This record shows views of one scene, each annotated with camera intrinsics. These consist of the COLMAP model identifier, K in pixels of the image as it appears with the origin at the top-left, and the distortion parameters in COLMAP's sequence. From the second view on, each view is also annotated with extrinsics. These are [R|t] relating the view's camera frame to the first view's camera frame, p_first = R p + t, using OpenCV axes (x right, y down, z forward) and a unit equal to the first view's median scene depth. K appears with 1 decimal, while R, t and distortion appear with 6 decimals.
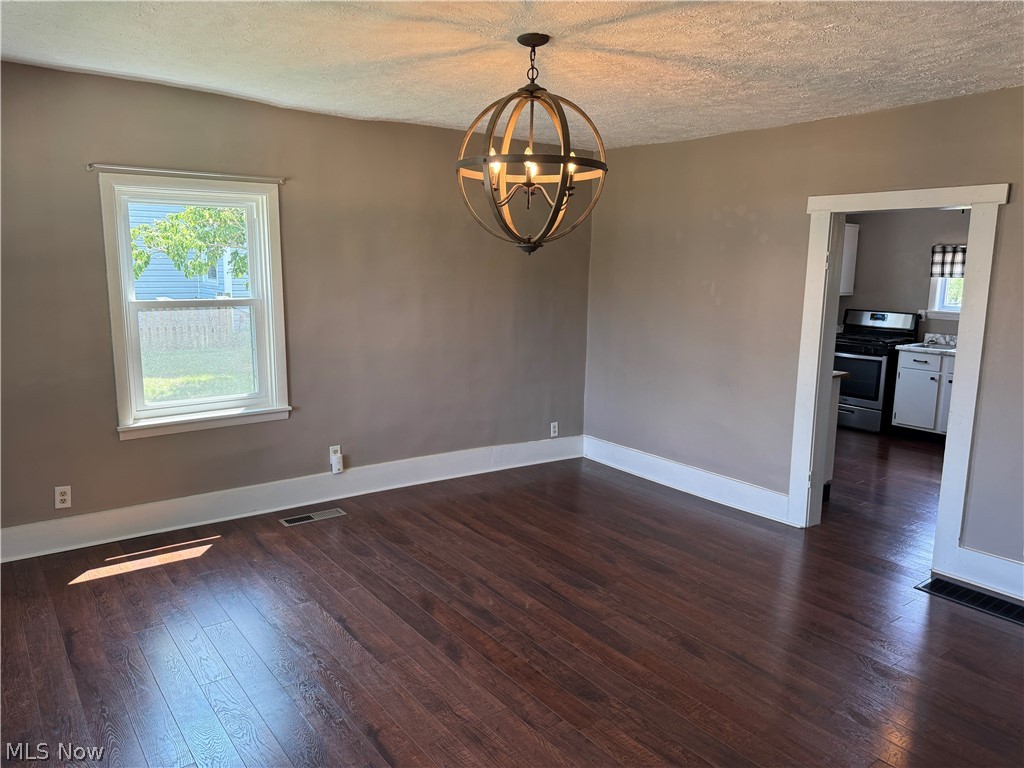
lens RADIAL K [[721.1, 0, 512.0], [0, 721.1, 384.0], [0, 0, 1]] dist [0.067824, -0.081258]
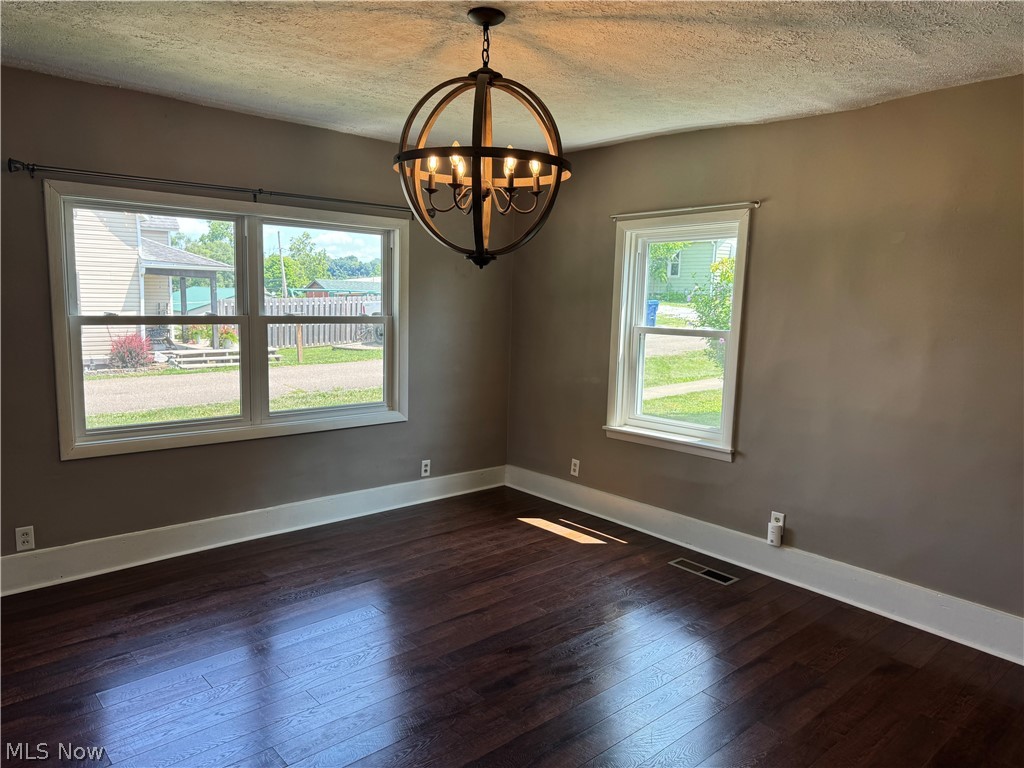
lens RADIAL K [[721.1, 0, 512.0], [0, 721.1, 384.0], [0, 0, 1]] dist [0.067824, -0.081258]
pose [[0.066845, 0.110780, -0.991594, 0.666854], [-0.183230, 0.978279, 0.096941, -0.101005], [0.980795, 0.175210, 0.085691, 0.740390]]
